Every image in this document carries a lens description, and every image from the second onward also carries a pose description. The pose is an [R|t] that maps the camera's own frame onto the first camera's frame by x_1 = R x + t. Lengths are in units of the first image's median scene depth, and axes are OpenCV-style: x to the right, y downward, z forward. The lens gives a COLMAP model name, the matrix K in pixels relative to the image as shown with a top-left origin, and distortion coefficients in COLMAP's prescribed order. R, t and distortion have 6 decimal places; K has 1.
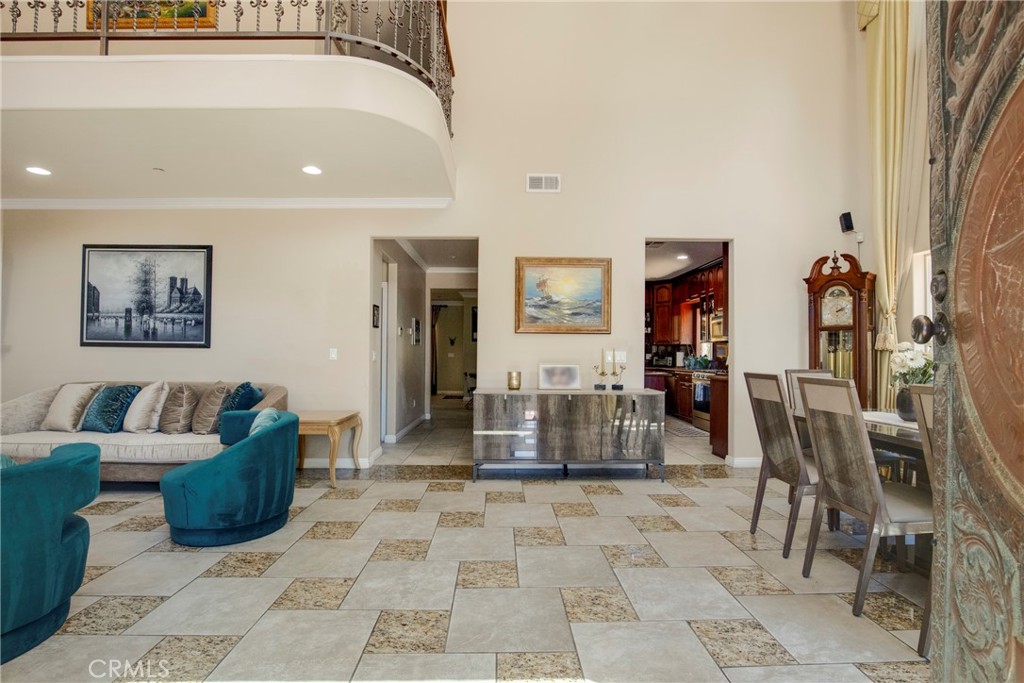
lens RADIAL K [[467.6, 0, 509.2], [0, 467.6, 339.6], [0, 0, 1]] dist [-0.034598, -0.000066]
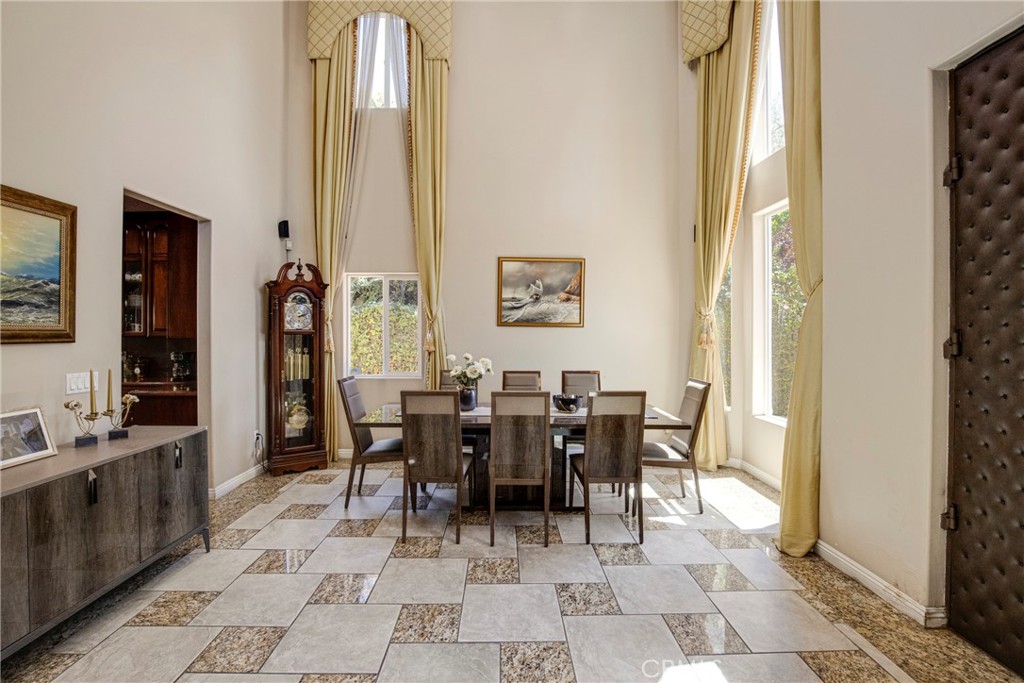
lens RADIAL K [[467.6, 0, 509.2], [0, 467.6, 339.6], [0, 0, 1]] dist [-0.034598, -0.000066]
pose [[0.009326, -0.019952, 0.999757, -0.341120], [-0.031339, 0.999304, 0.020235, -0.045951], [-0.999465, -0.031520, 0.008694, 0.509949]]
